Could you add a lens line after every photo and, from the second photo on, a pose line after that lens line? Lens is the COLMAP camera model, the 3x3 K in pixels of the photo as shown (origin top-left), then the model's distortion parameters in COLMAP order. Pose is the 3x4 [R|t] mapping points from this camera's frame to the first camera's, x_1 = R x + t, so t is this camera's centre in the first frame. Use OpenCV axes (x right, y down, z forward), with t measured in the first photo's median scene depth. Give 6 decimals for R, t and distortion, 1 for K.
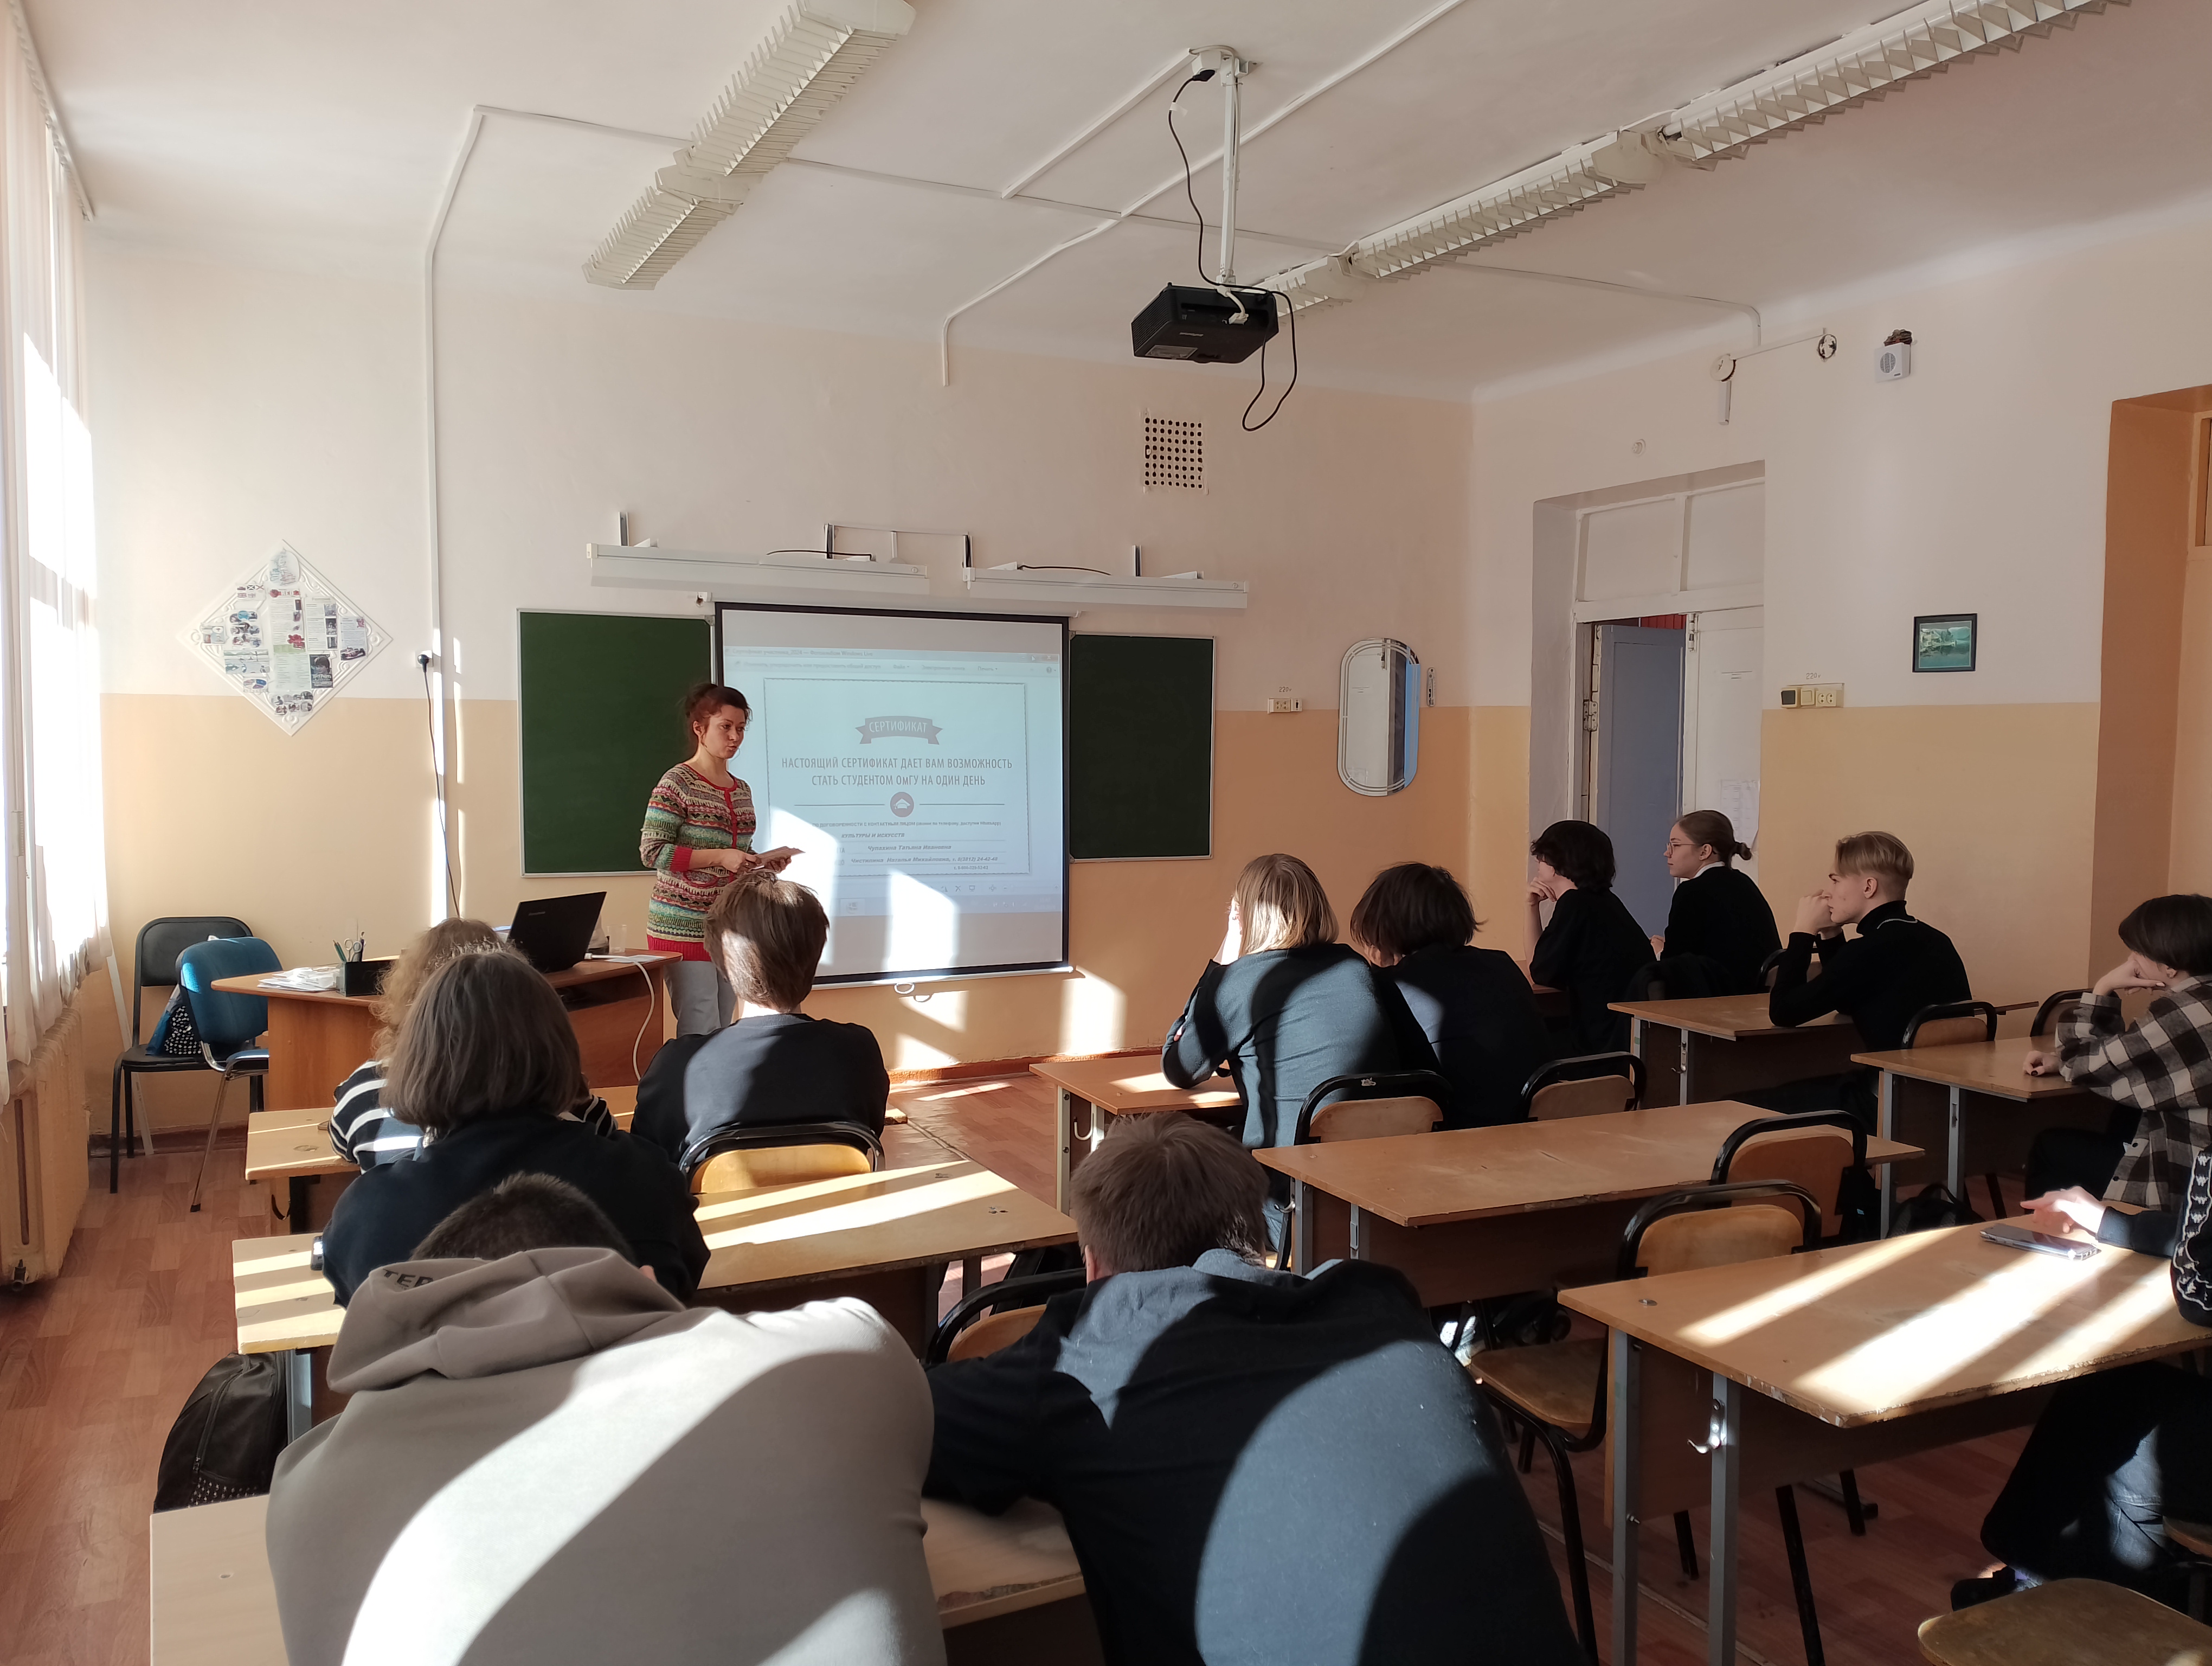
lens RADIAL K [[1814.0, 0, 1116.9], [0, 1814.0, 848.3], [0, 0, 1]] dist [0.057260, -0.082315]
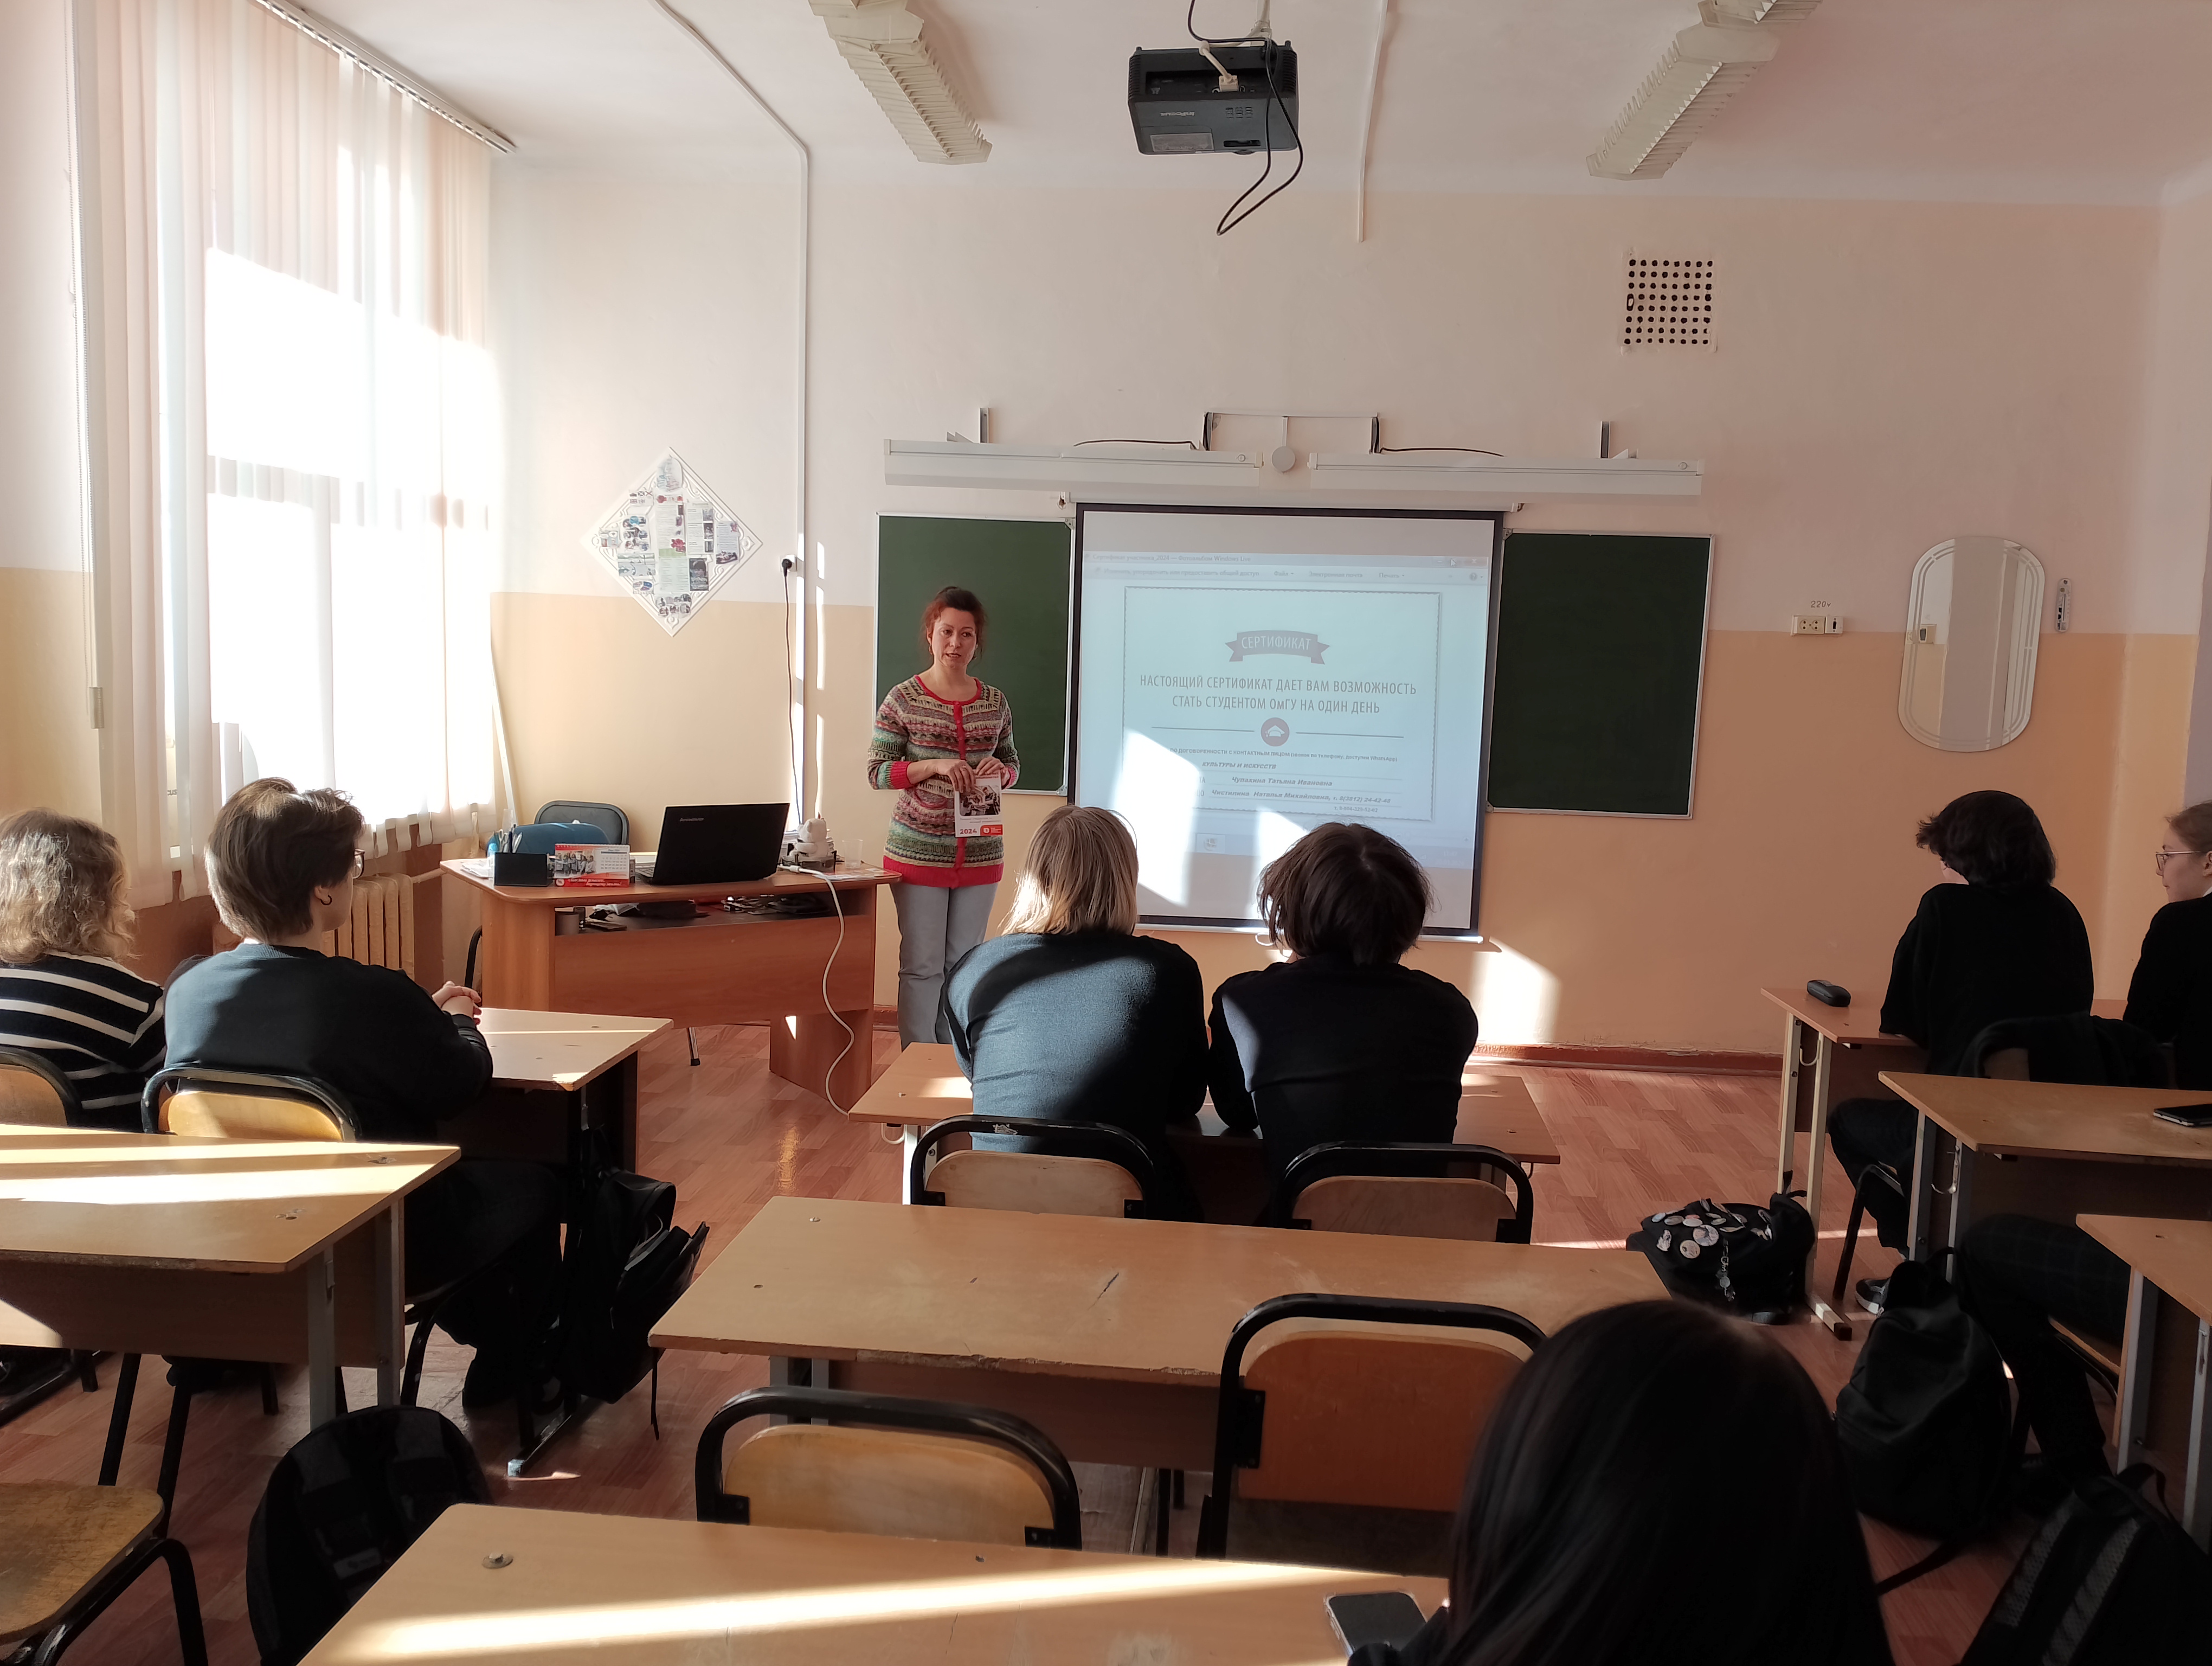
lens RADIAL K [[1814.0, 0, 1098.7], [0, 1814.0, 831.7], [0, 0, 1]] dist [0.057260, -0.082315]
pose [[0.849923, 0.075501, -0.521469, 0.281980], [-0.059914, 0.997110, 0.046714, -0.012253], [0.523489, -0.008460, 0.851990, 0.219575]]
